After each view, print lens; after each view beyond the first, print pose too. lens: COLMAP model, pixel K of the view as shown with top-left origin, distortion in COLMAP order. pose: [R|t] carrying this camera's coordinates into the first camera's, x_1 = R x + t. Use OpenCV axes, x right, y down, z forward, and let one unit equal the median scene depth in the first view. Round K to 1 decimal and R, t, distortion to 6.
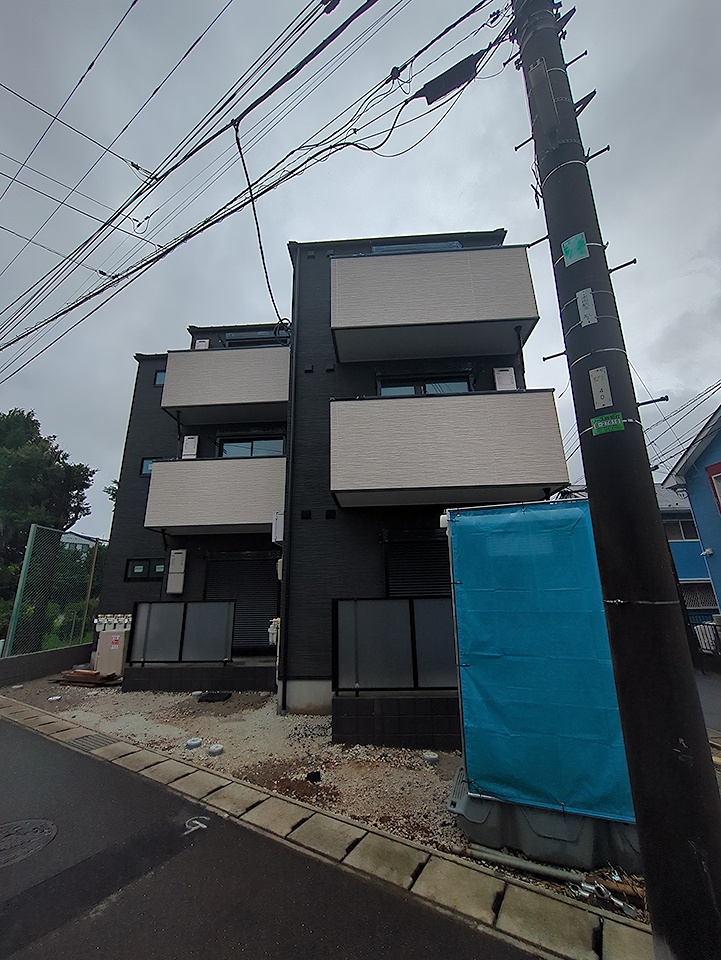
lens RADIAL K [[375.8, 0, 359.3], [0, 375.8, 488.0], [0, 0, 1]] dist [-0.001115, 0.001133]
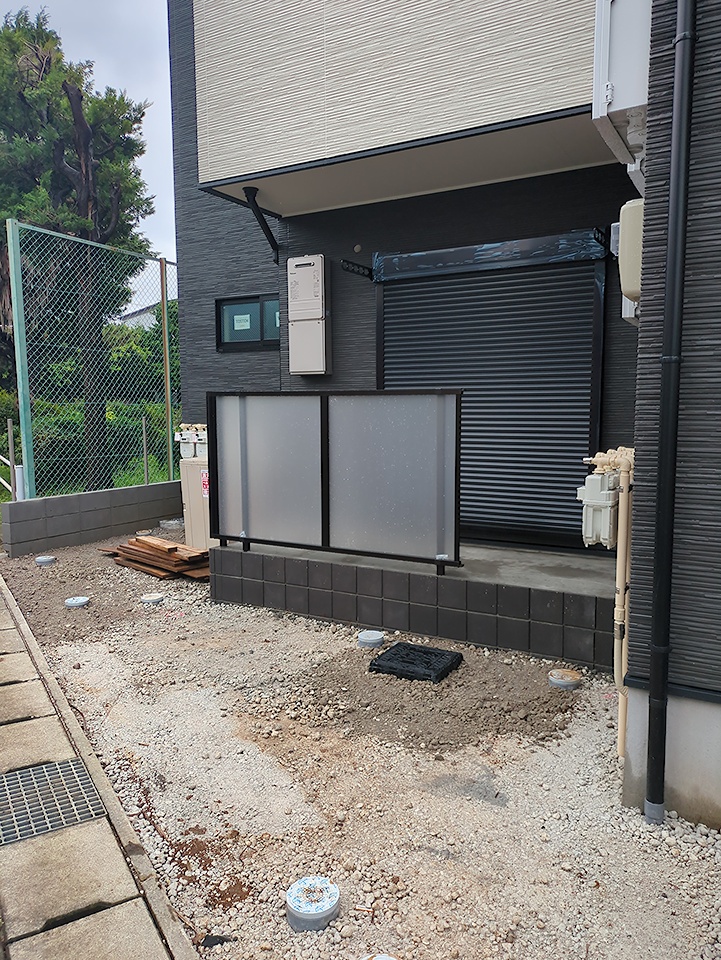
lens RADIAL K [[724.2, 0, 362.2], [0, 724.2, 483.5], [0, 0, 1]] dist [0.013226, -0.009095]
pose [[0.892854, 0.062736, -0.445954, -0.127572], [0.112022, 0.928185, 0.354857, 0.149186], [0.436191, -0.366792, 0.821706, 0.441095]]
